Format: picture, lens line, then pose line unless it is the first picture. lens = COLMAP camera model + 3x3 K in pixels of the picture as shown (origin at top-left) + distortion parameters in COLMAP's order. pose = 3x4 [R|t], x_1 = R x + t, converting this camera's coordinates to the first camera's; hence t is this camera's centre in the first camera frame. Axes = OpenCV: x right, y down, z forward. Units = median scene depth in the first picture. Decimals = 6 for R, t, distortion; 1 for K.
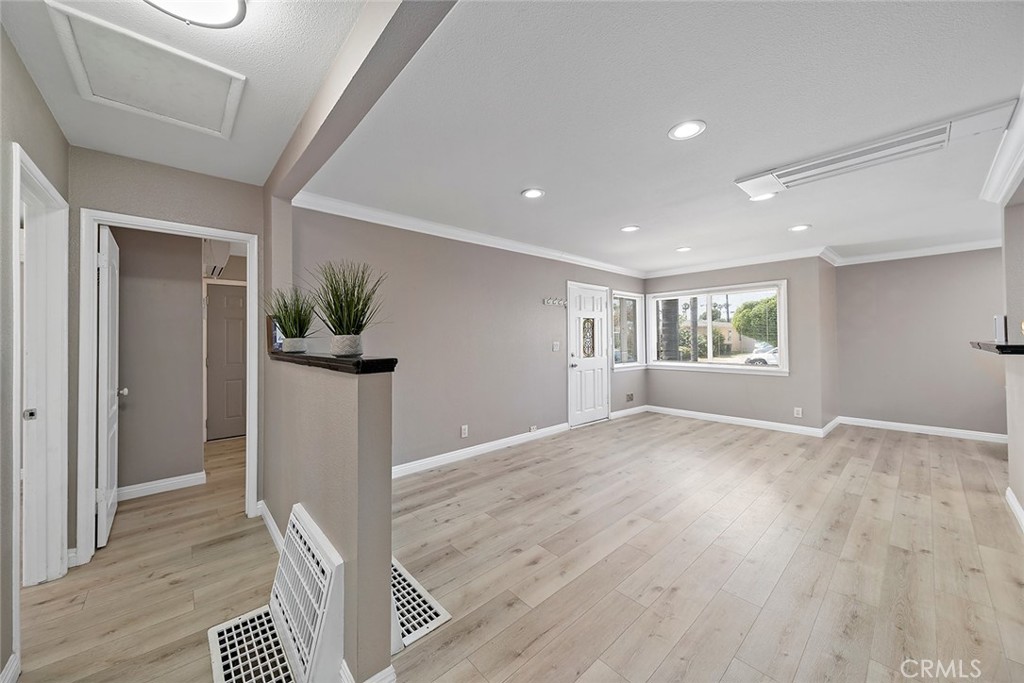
lens RADIAL K [[368.6, 0, 505.6], [0, 368.6, 340.4], [0, 0, 1]] dist [0.011495, -0.000164]
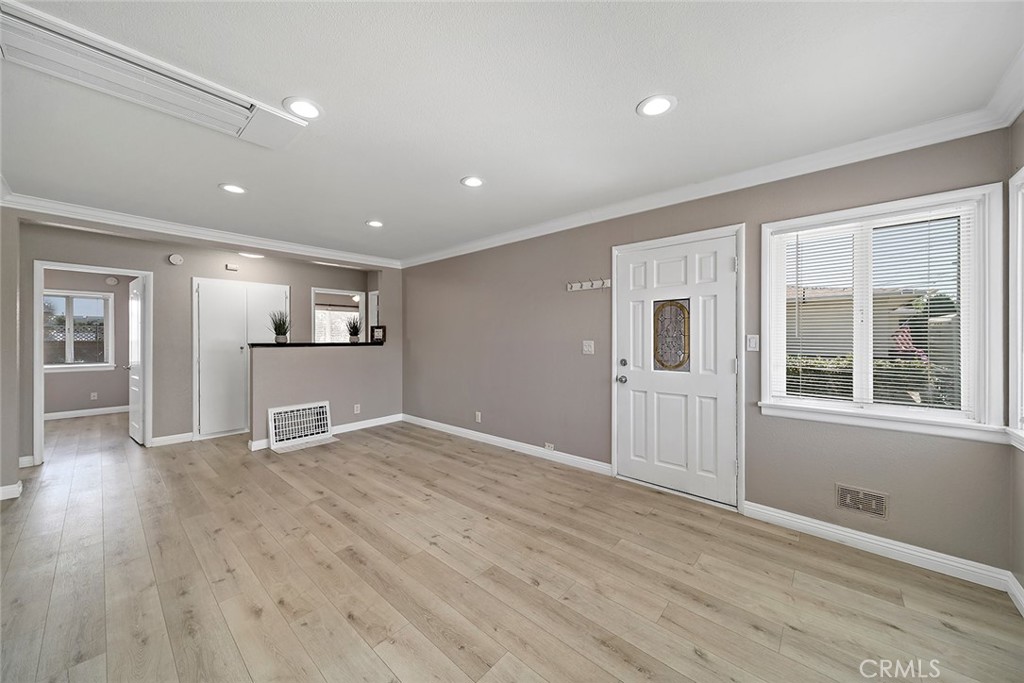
lens RADIAL K [[368.6, 0, 505.6], [0, 368.6, 340.4], [0, 0, 1]] dist [0.011495, -0.000164]
pose [[0.100180, 0.016160, -0.994838, 1.046517], [-0.002547, 0.999869, 0.015985, -0.010674], [0.994966, 0.000933, 0.100208, 0.980159]]
